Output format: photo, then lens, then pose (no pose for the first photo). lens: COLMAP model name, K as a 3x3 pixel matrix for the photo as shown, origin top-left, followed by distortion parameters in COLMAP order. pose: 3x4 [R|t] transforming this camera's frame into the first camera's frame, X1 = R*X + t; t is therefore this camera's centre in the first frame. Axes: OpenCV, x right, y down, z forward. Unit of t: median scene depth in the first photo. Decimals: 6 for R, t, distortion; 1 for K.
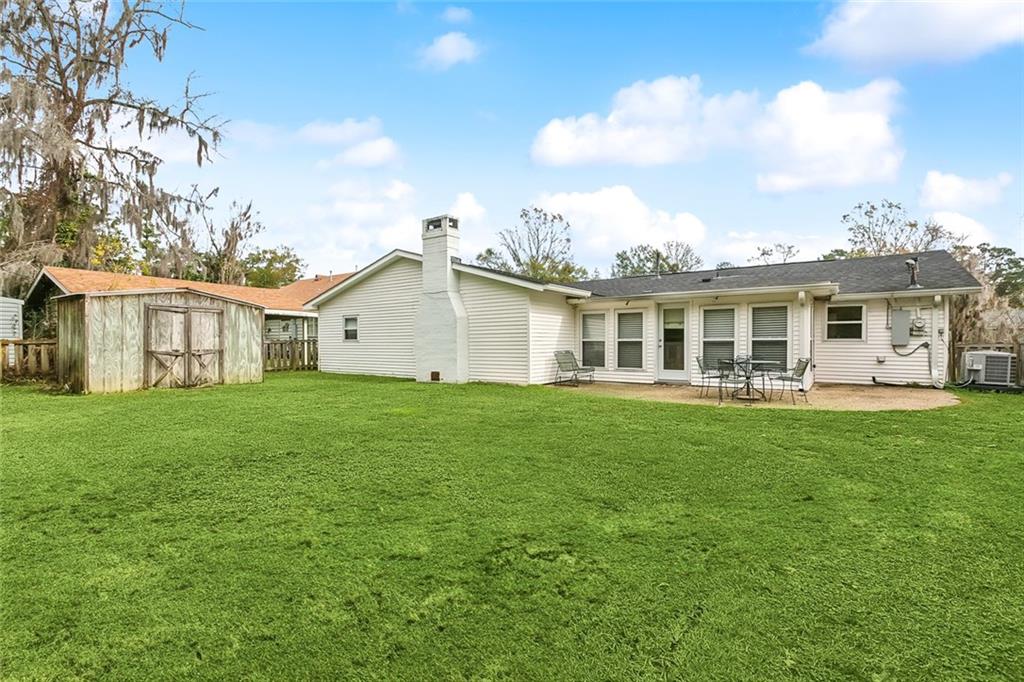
lens RADIAL K [[473.1, 0, 508.3], [0, 473.1, 347.7], [0, 0, 1]] dist [-0.000332, 0.001123]
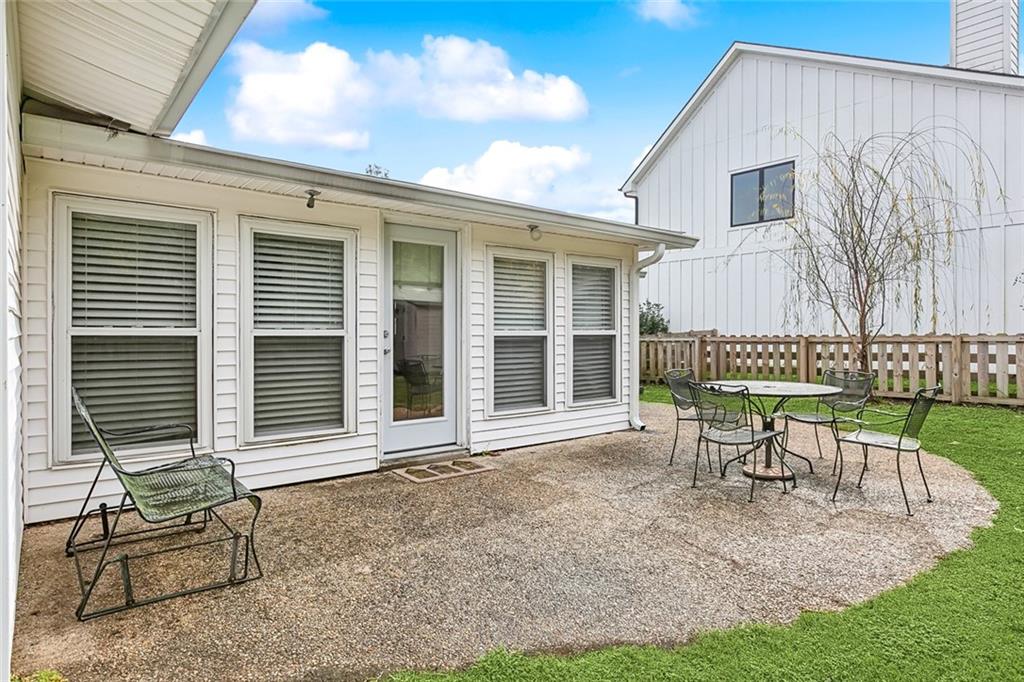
lens RADIAL K [[597.0, 0, 512.0], [0, 597.0, 341.0], [0, 0, 1]] dist [-0.000746, -0.000226]
pose [[0.274491, -0.011375, 0.961522, -0.054902], [0.005653, 0.999932, 0.010215, -0.014111], [-0.961573, 0.002631, 0.274536, 0.788447]]
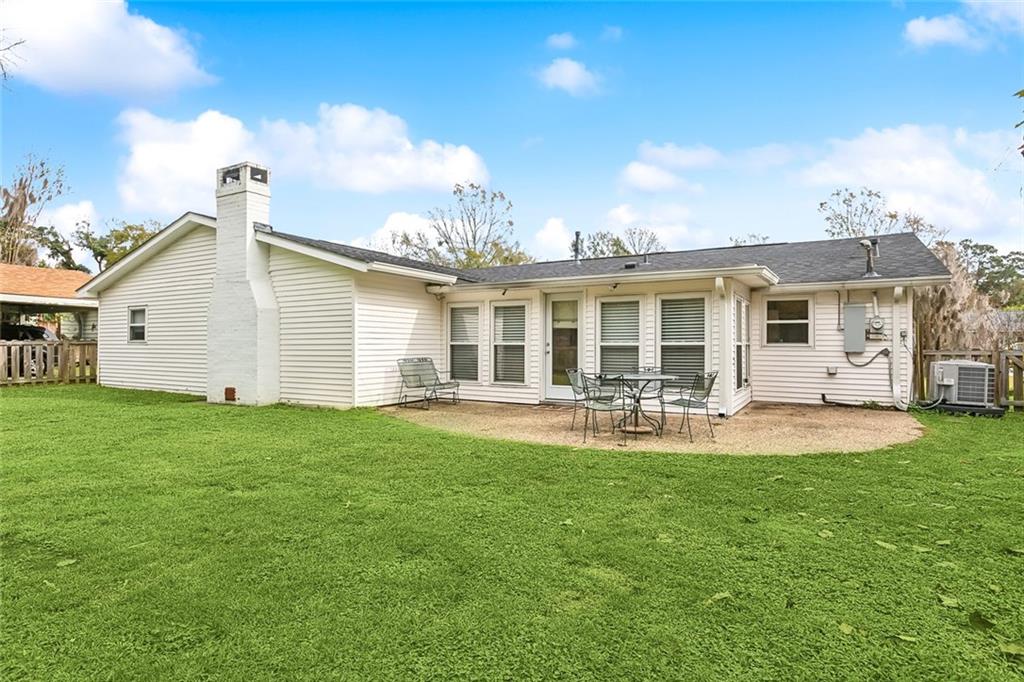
lens RADIAL K [[550.3, 0, 512.0], [0, 550.3, 341.0], [0, 0, 1]] dist [0.003669, -0.000928]
pose [[0.995379, 0.005657, 0.095855, 0.182602], [-0.004037, 0.999846, -0.017085, -0.005660], [-0.095937, 0.016619, 0.995249, 0.162662]]
